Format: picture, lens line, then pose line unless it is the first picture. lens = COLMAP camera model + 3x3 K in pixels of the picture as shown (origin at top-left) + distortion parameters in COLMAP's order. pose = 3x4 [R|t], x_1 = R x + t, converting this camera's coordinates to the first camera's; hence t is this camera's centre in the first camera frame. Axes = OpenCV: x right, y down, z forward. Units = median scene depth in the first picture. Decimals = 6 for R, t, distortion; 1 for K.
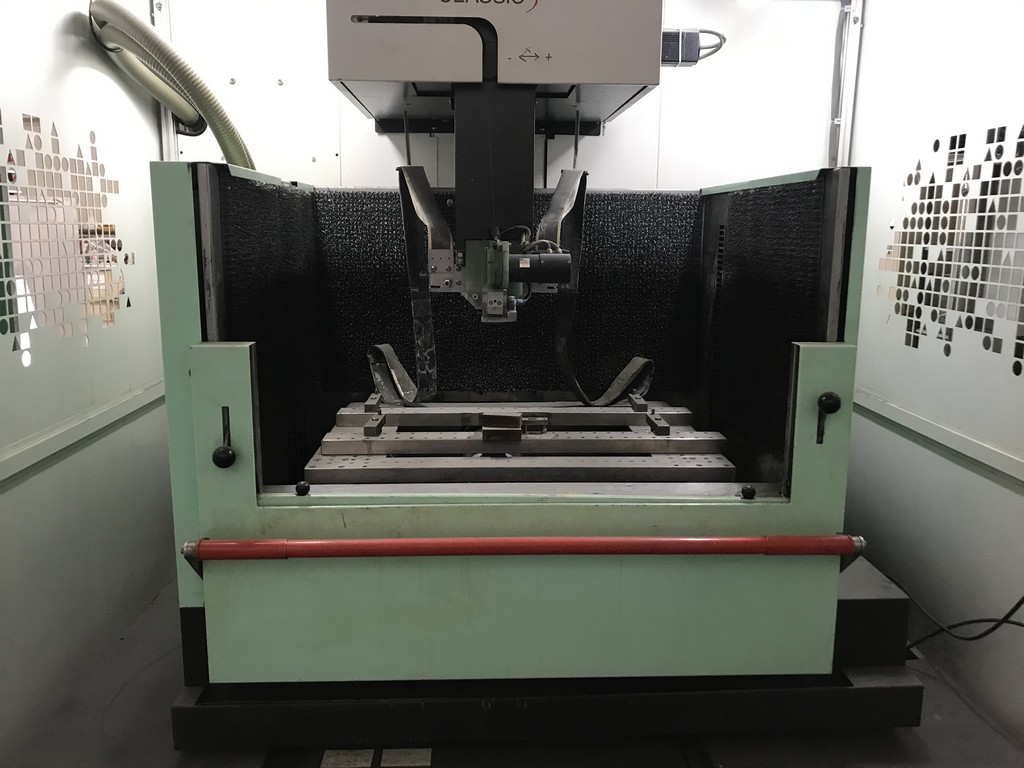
lens RADIAL K [[842.9, 0, 512.9], [0, 842.9, 382.2], [0, 0, 1]] dist [0.030501, -0.035669]
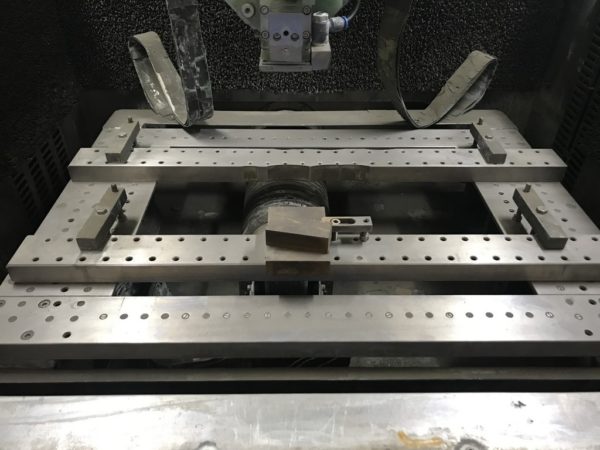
lens RADIAL K [[493.9, 0, 295.9], [0, 493.9, 225.0], [0, 0, 1]] dist [0.030501, -0.035669]
pose [[0.999525, 0.020470, -0.023038, -0.005728], [-0.007928, 0.893168, 0.449652, -0.102234], [0.029781, -0.449256, 0.892906, 0.580071]]
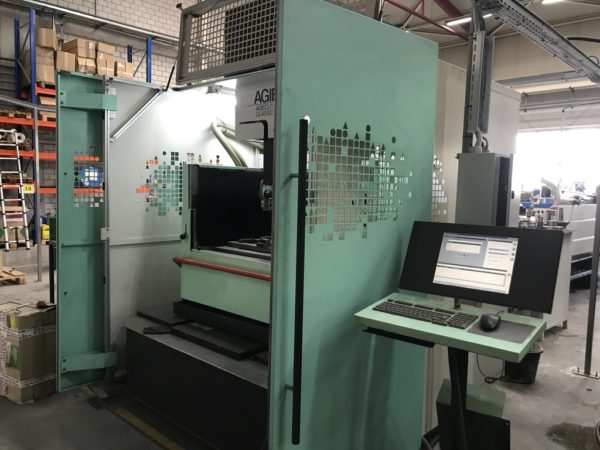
lens RADIAL K [[493.9, 0, 300.0], [0, 493.9, 225.0], [0, 0, 1]] dist [0.030501, -0.035669]
pose [[0.696114, 0.067608, -0.714741, 1.192736], [-0.150948, 0.987085, -0.053646, 0.054800], [0.701884, 0.145232, 0.697328, -0.172007]]
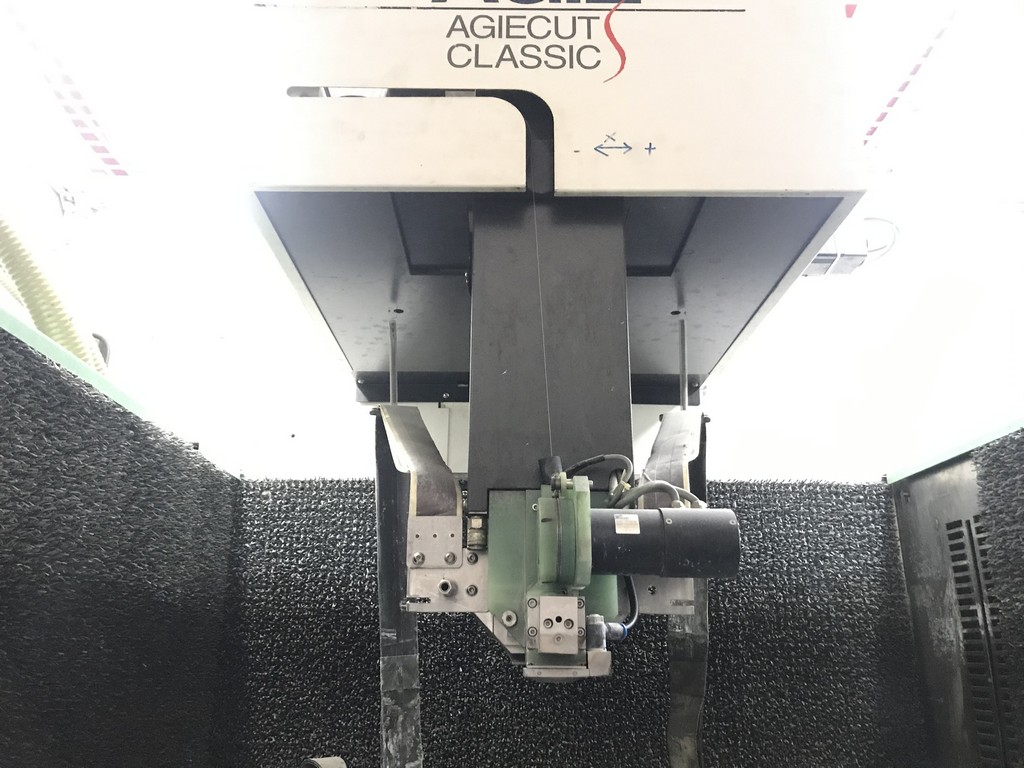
lens RADIAL K [[842.9, 0, 508.5], [0, 842.9, 374.2], [0, 0, 1]] dist [0.030501, -0.035669]
pose [[0.999341, -0.012314, -0.034159, -0.024429], [-0.005512, 0.878397, -0.477901, -0.003849], [0.035889, 0.477774, 0.877749, 0.477600]]
